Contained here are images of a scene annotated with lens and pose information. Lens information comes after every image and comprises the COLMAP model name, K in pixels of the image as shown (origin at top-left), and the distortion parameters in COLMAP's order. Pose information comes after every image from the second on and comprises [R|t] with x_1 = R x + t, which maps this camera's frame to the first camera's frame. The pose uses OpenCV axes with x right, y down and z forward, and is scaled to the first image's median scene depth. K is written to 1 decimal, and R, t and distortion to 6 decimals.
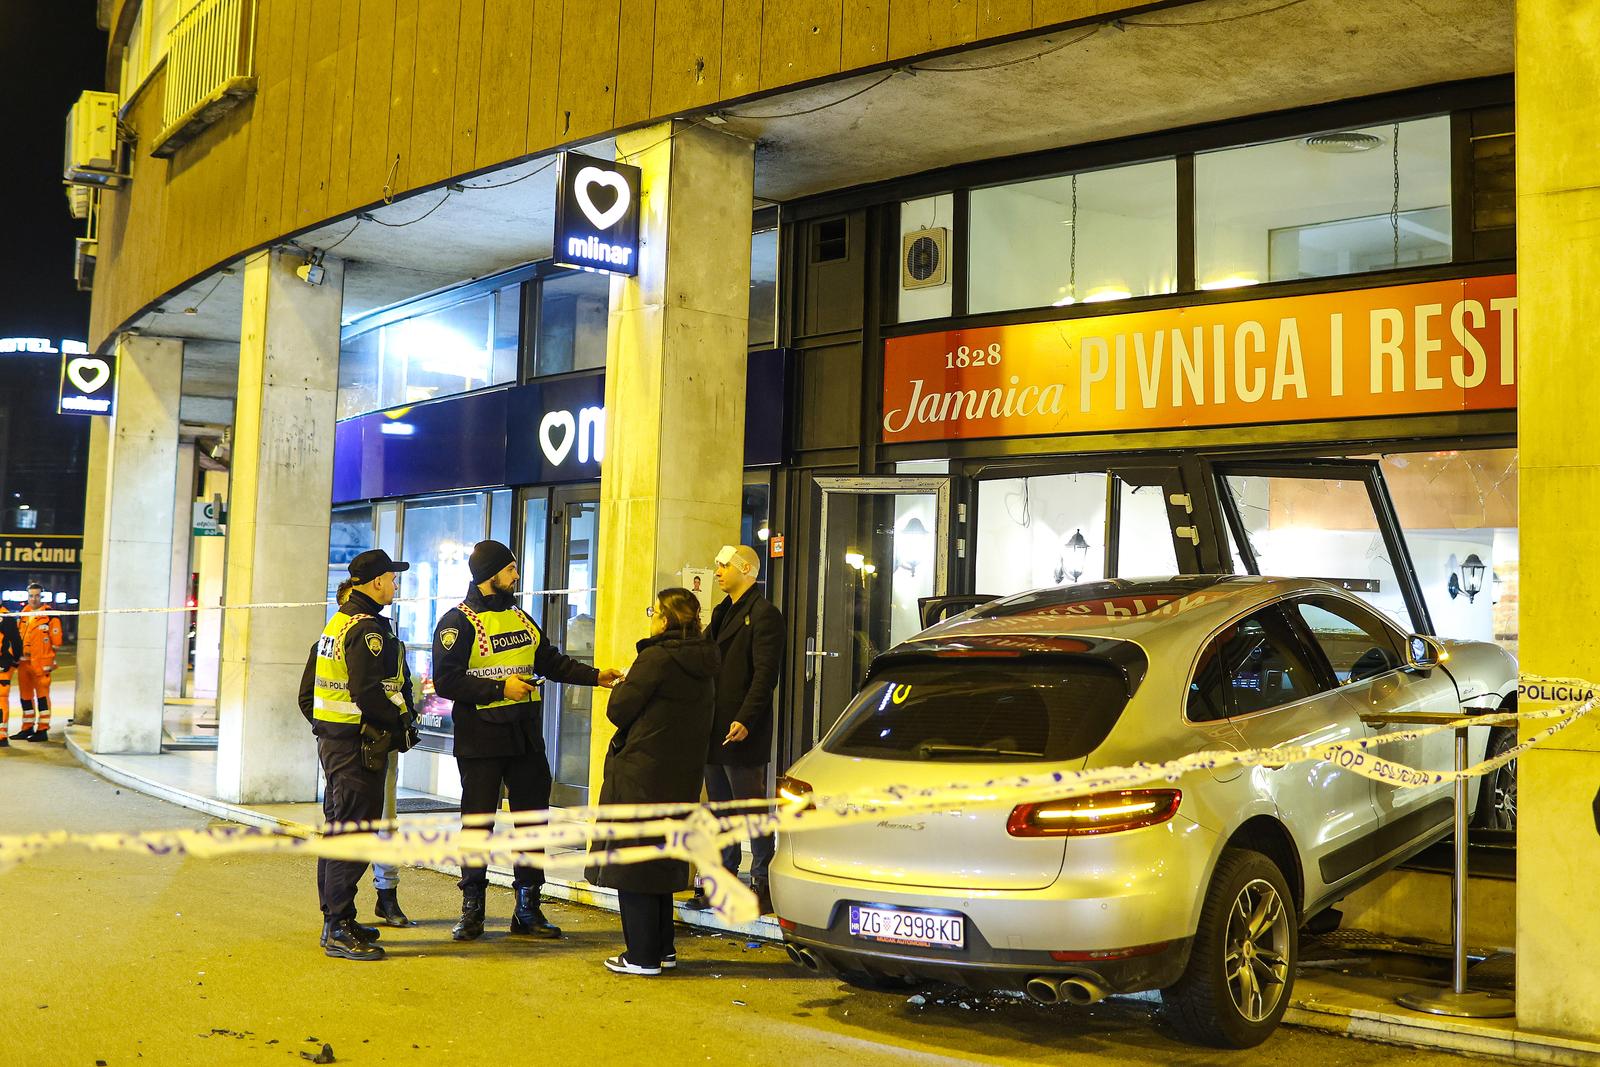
lens RADIAL K [[1912.8, 0, 796.2], [0, 1912.8, 476.1], [0, 0, 1]] dist [-0.089582, 0.014733]
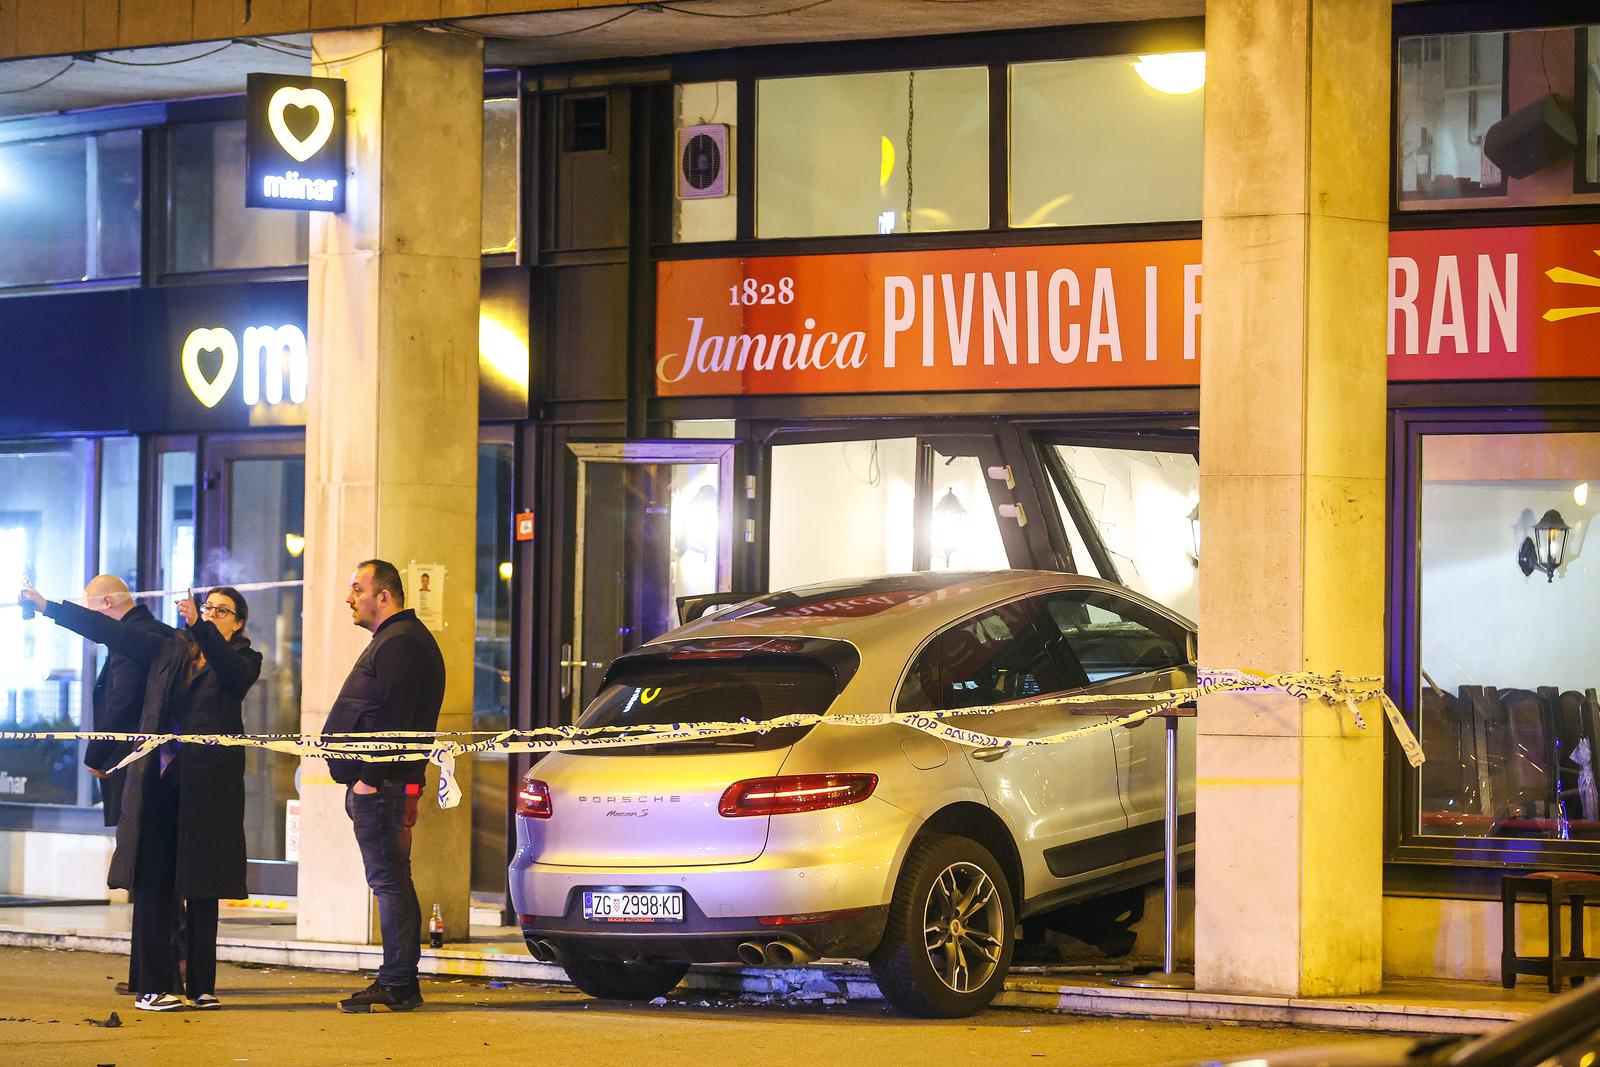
lens RADIAL K [[6441.8, 0, 800.0], [0, 6441.8, 533.5], [0, 0, 1]] dist [0.346422, 2.177977]
pose [[0.999669, -0.016767, 0.019530, 0.057231], [0.015458, 0.997742, 0.065354, -0.146351], [-0.020582, -0.065030, 0.997671, -1.811241]]
